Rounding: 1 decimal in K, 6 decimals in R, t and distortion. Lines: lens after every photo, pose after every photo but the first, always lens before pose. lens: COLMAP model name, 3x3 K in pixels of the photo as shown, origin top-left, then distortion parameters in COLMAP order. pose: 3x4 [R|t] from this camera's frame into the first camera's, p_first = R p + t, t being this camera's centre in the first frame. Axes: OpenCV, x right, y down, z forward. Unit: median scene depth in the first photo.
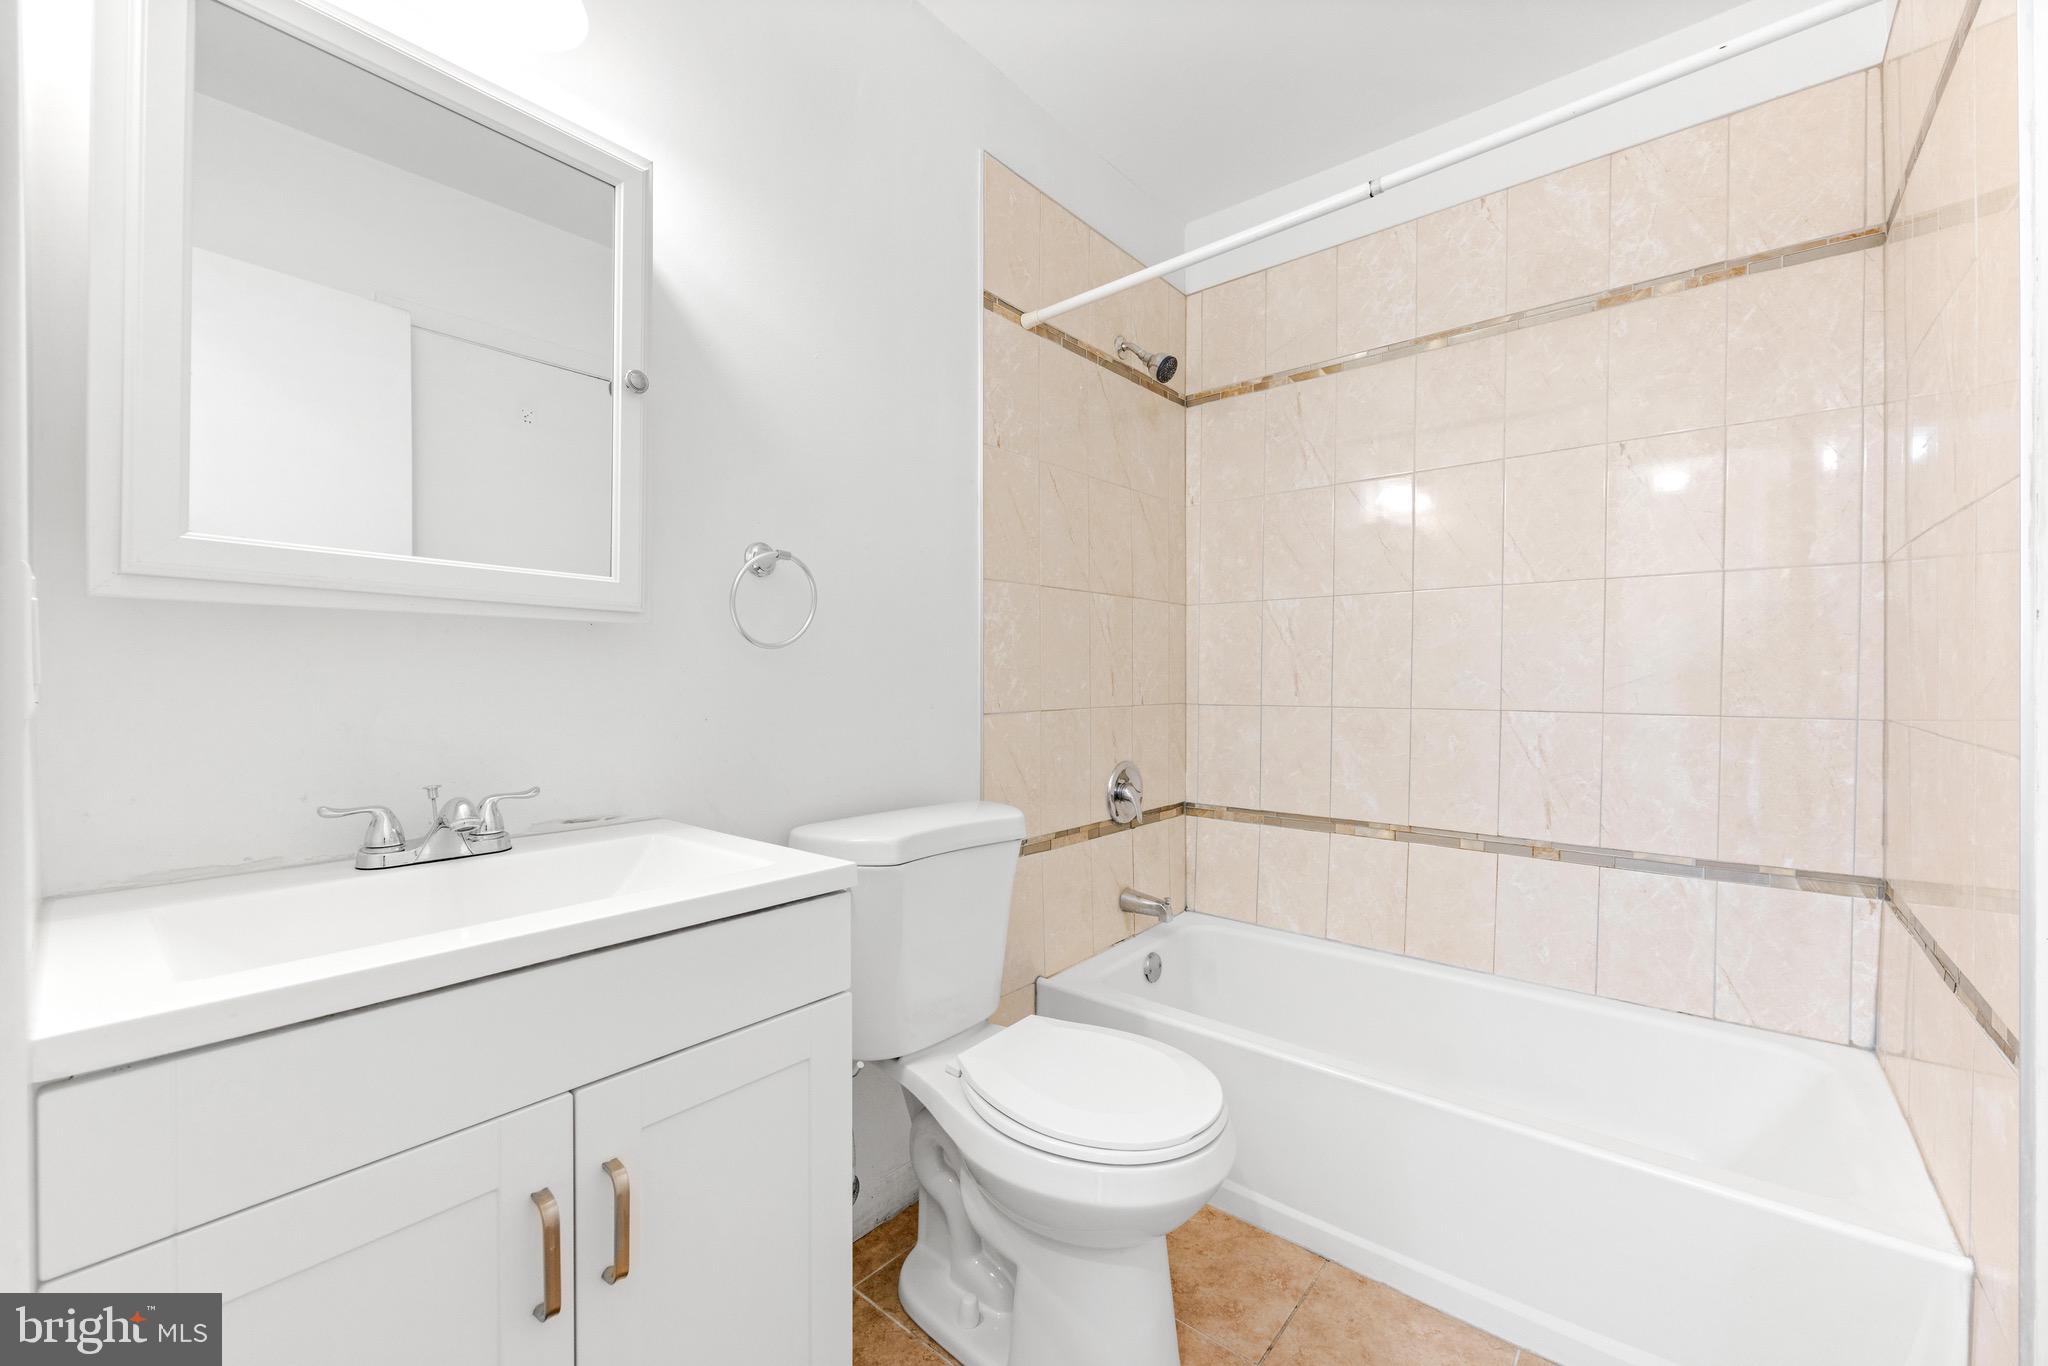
lens RADIAL K [[800.6, 0, 1031.1], [0, 800.6, 685.7], [0, 0, 1]] dist [-0.012954, 0.000766]
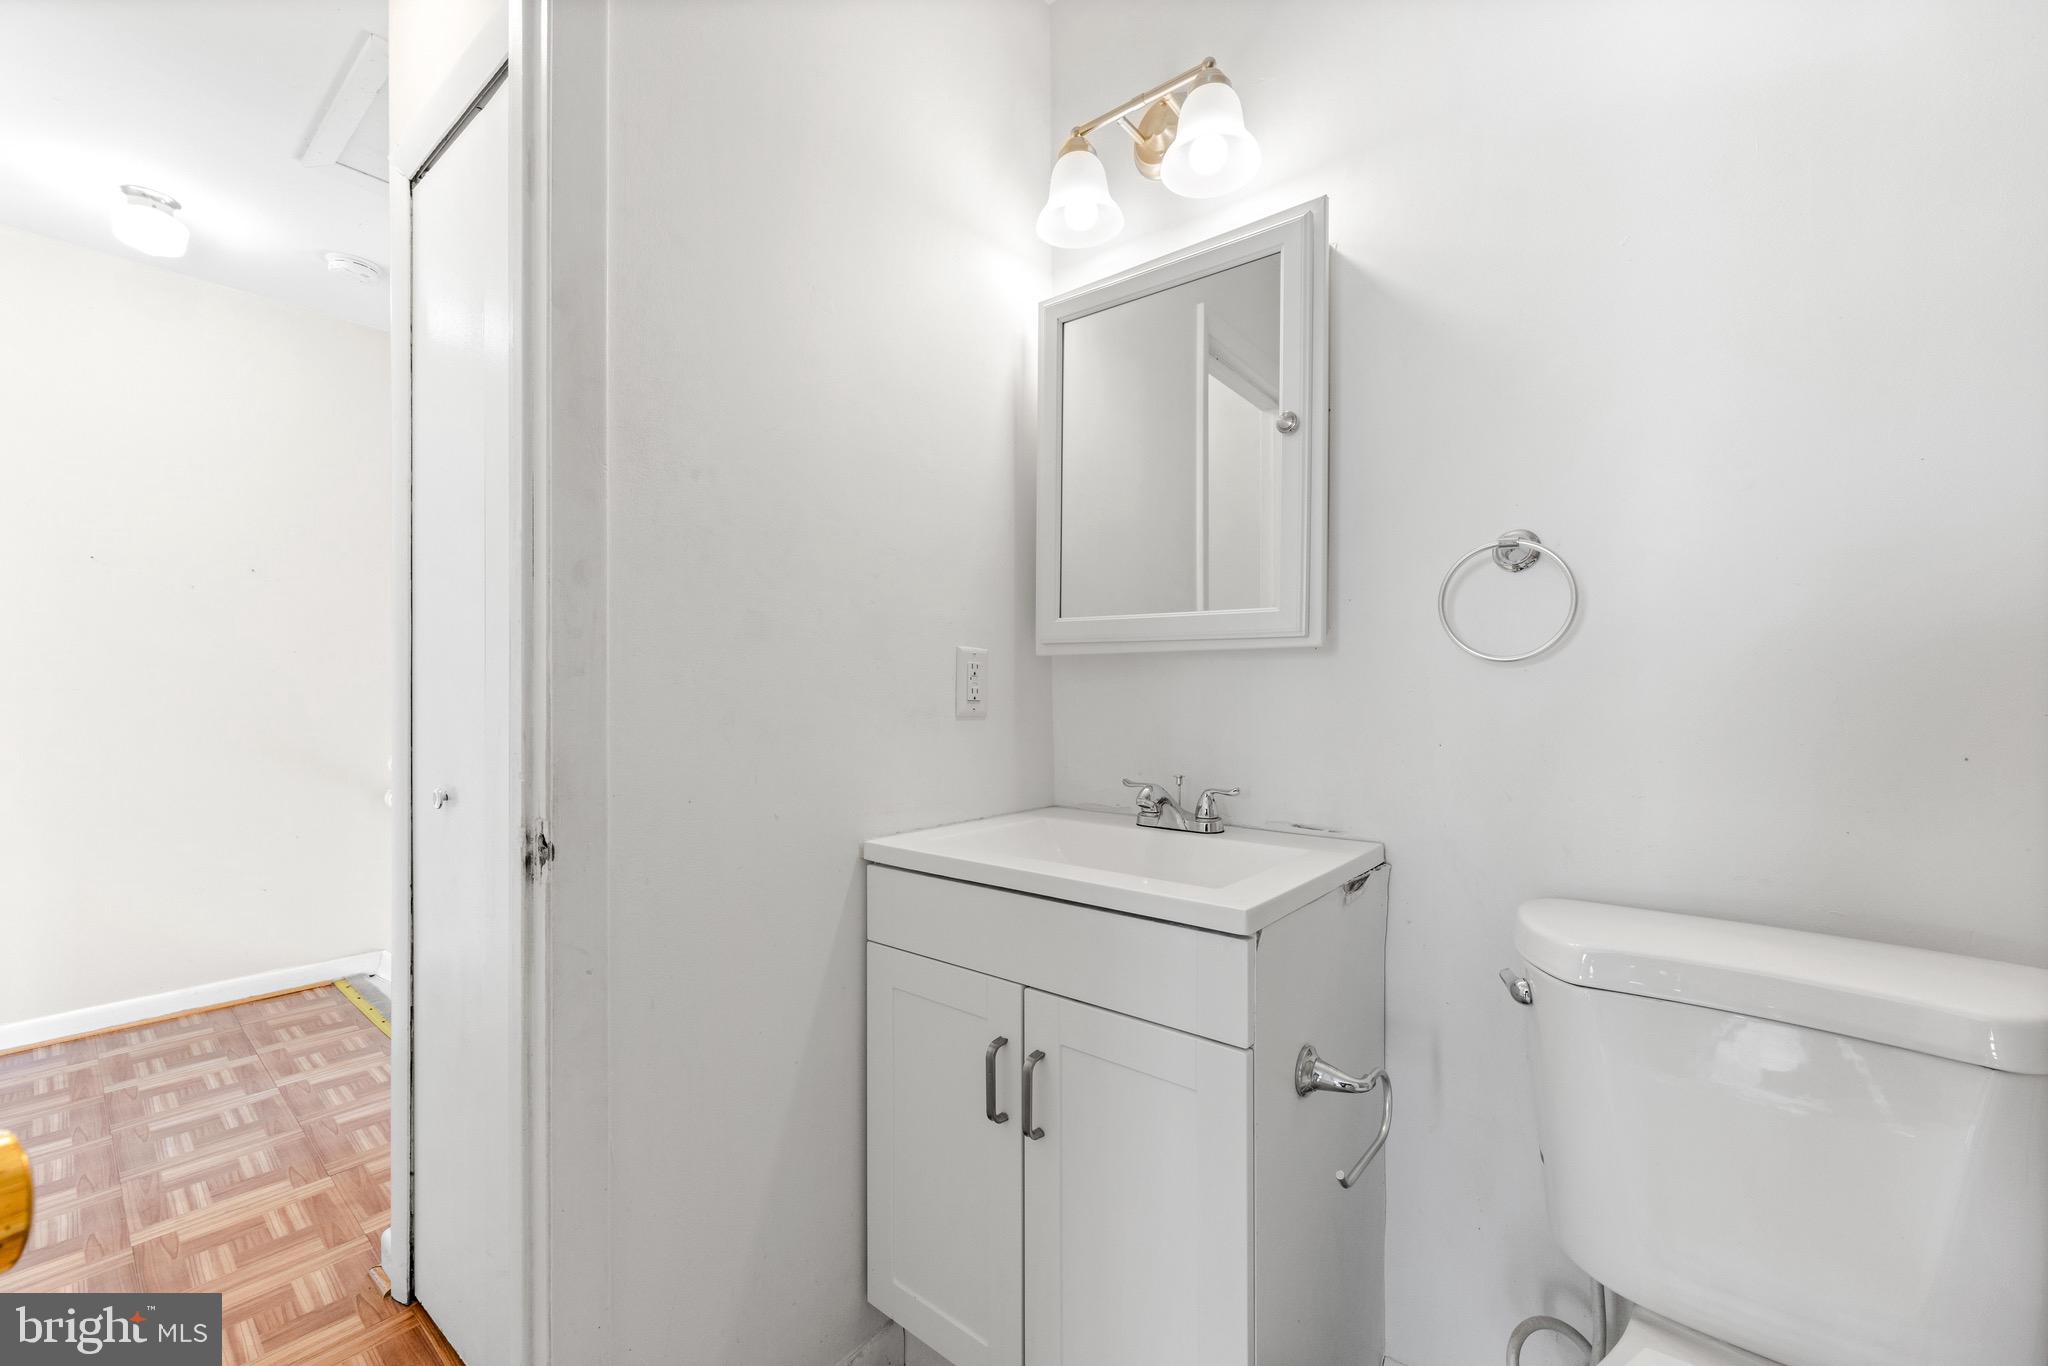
lens RADIAL K [[800.6, 0, 1026.3], [0, 800.6, 686.3], [0, 0, 1]] dist [-0.012954, 0.000766]
pose [[0.004969, -0.006895, -0.999964, 1.511968], [-0.005409, 0.999961, -0.006922, -0.047837], [0.999973, 0.005444, 0.004931, 1.685549]]
